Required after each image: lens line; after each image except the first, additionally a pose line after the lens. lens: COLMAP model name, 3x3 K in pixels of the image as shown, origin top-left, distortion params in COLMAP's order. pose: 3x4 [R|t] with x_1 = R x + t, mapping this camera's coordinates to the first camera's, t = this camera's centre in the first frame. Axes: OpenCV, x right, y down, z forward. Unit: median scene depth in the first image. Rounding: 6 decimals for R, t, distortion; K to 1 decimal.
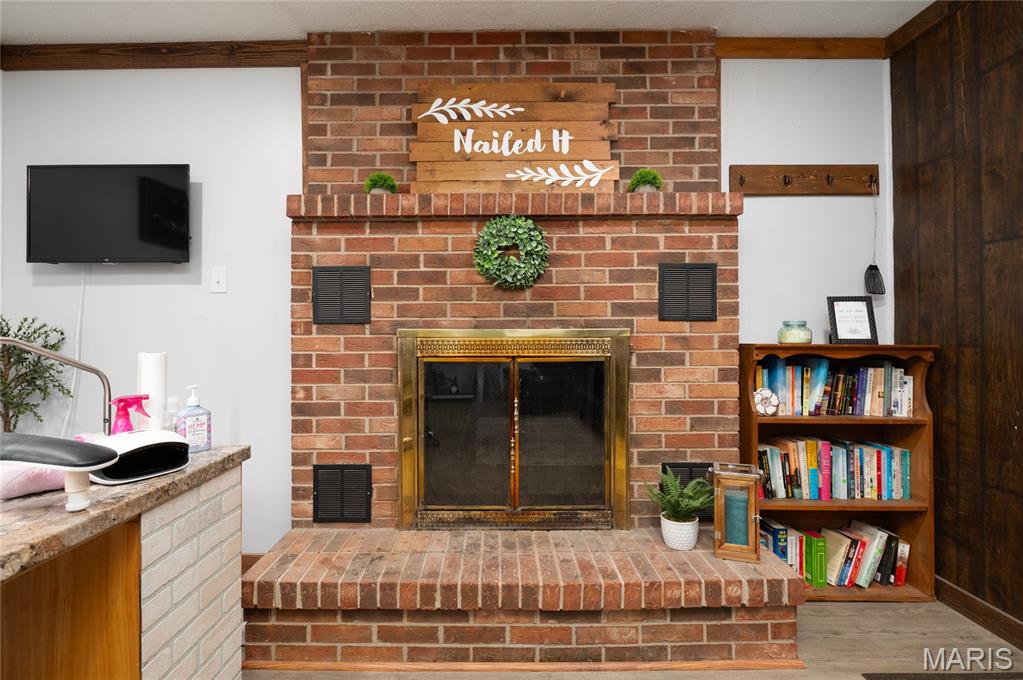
lens RADIAL K [[495.4, 0, 486.5], [0, 495.4, 327.8], [0, 0, 1]] dist [-0.008369, -0.000056]
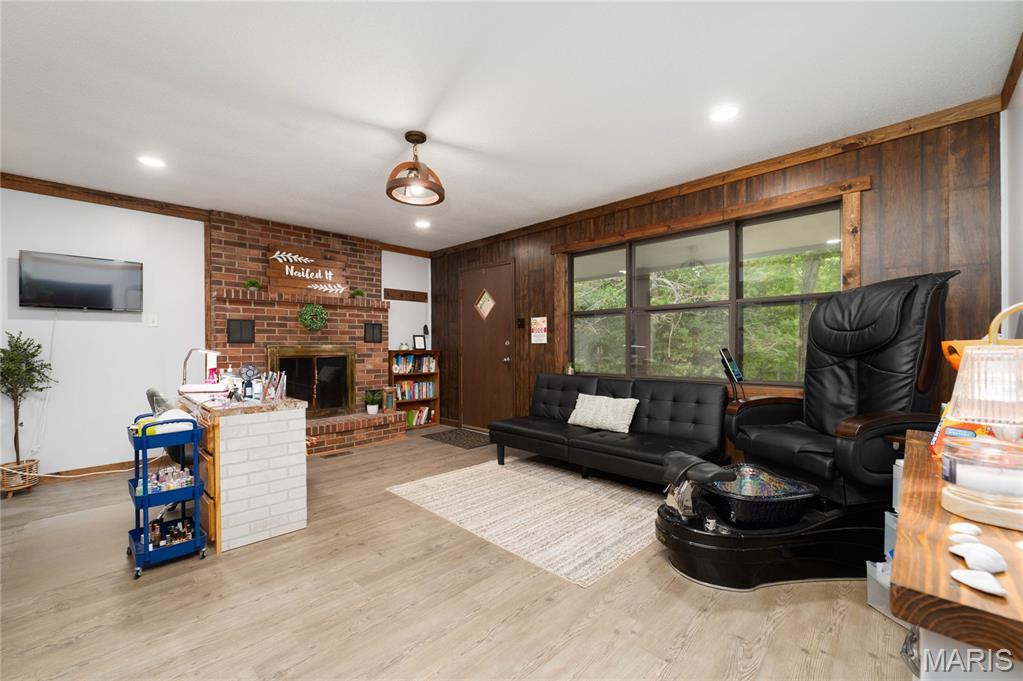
lens RADIAL K [[415.6, 0, 509.3], [0, 415.6, 345.2], [0, 0, 1]] dist [-0.000838, -0.000030]
pose [[0.680152, 0.000885, 0.733070, -0.850205], [-0.002333, 0.999997, 0.000958, -0.002742], [-0.733067, -0.002362, 0.680152, -1.276421]]
